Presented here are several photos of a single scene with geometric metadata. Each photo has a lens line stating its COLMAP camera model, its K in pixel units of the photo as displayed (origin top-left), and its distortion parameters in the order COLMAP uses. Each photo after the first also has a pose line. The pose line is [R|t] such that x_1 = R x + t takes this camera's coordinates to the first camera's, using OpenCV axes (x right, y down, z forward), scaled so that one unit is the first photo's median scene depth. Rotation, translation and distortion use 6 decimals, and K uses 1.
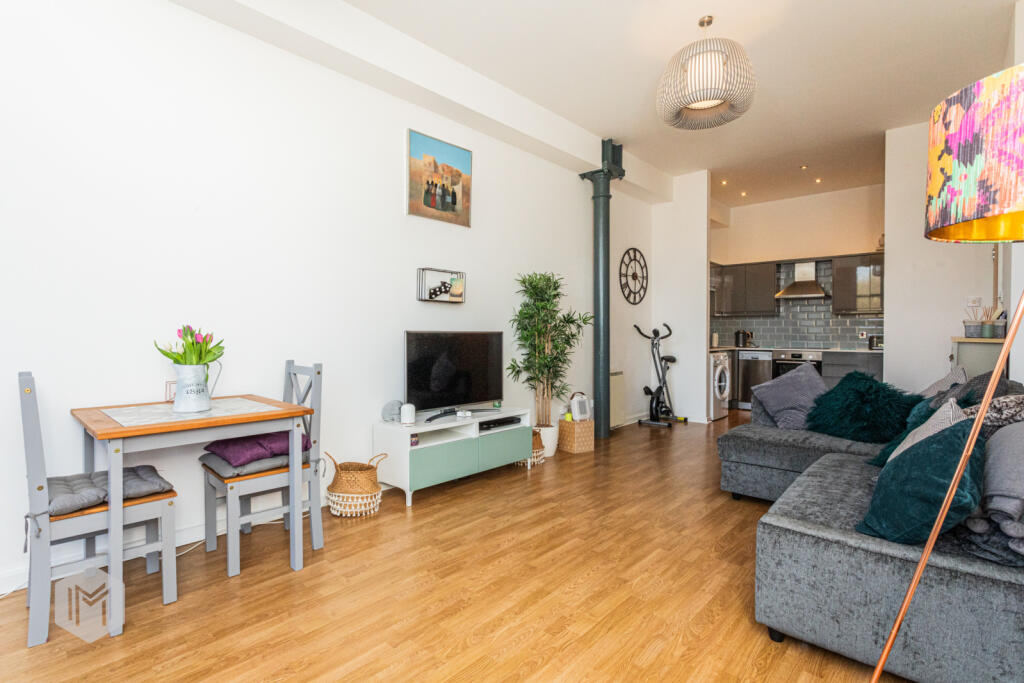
lens RADIAL K [[499.8, 0, 507.4], [0, 499.8, 339.0], [0, 0, 1]] dist [-0.003029, 0.000952]
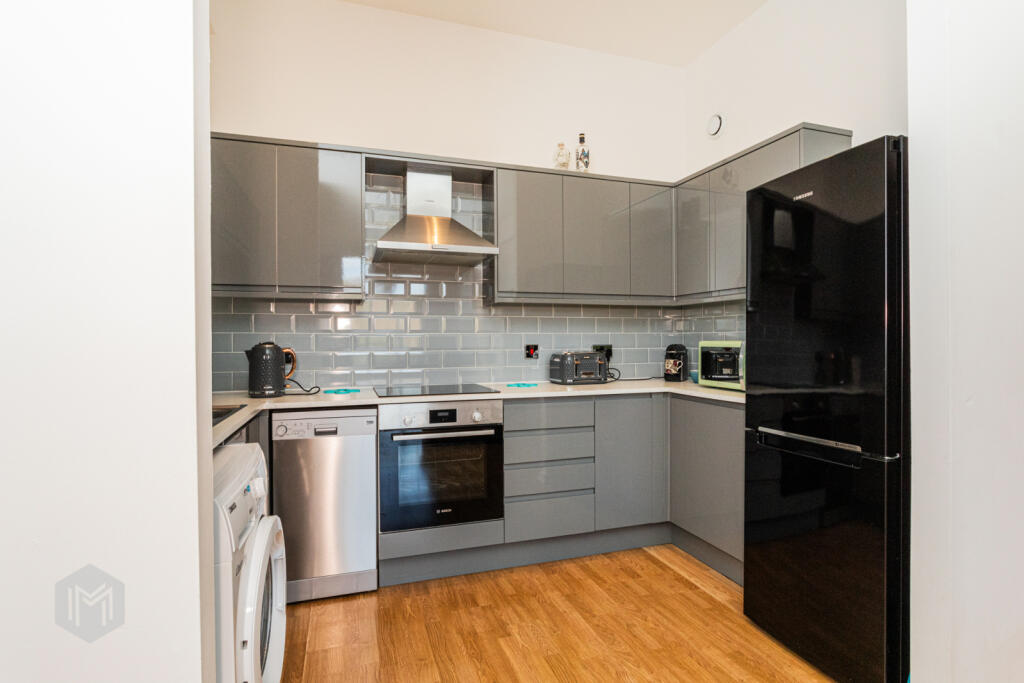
lens RADIAL K [[499.8, 0, 518.5], [0, 499.8, 345.3], [0, 0, 1]] dist [-0.003029, 0.000952]
pose [[0.492787, -0.010613, 0.870085, 0.296833], [0.015491, 0.999874, 0.003423, -0.015861], [-0.870012, 0.011791, 0.492889, 0.776107]]
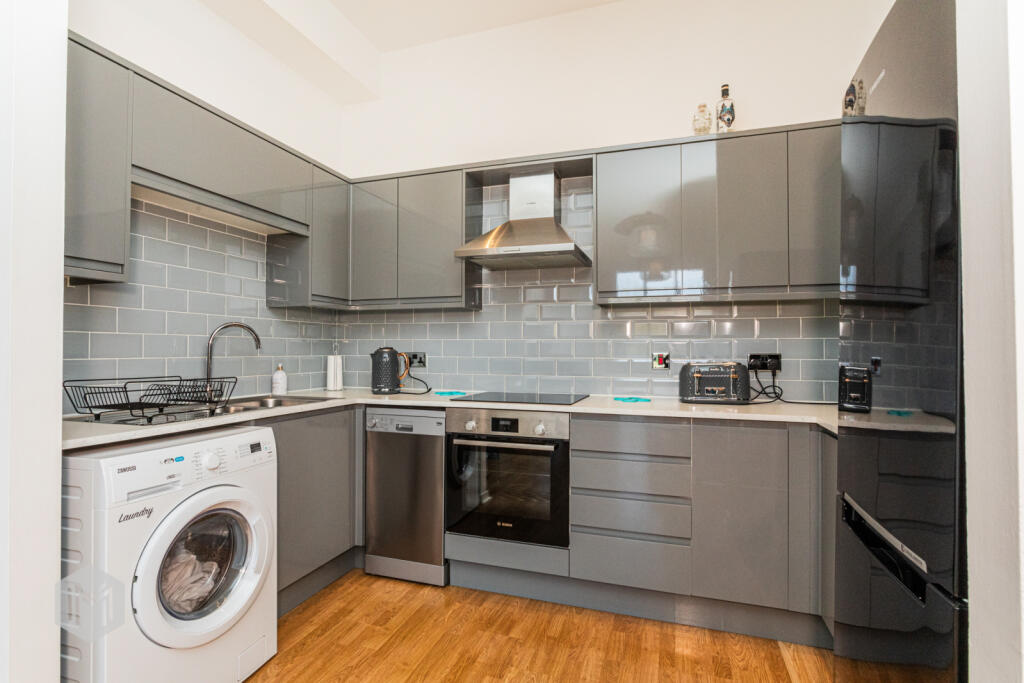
lens RADIAL K [[499.8, 0, 514.4], [0, 499.8, 342.3], [0, 0, 1]] dist [-0.003029, 0.000952]
pose [[0.915945, 0.007923, 0.401225, 0.446554], [0.001541, 0.999728, -0.023261, -0.013713], [-0.401300, 0.021924, 0.915684, 0.682635]]
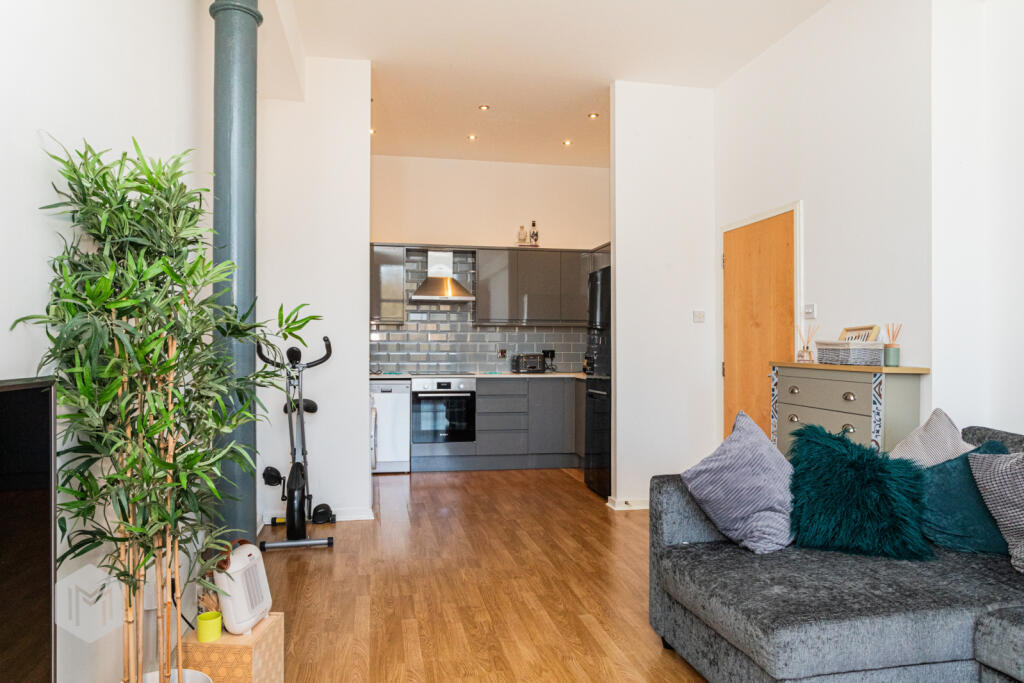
lens RADIAL K [[627.9, 0, 508.6], [0, 627.9, 346.2], [0, 0, 1]] dist [0.032594, -0.000007]
pose [[0.587090, 0.001006, 0.809521, -0.067708], [0.004829, 0.999977, -0.004745, -0.015051], [-0.809507, 0.006694, 0.587071, 0.419629]]
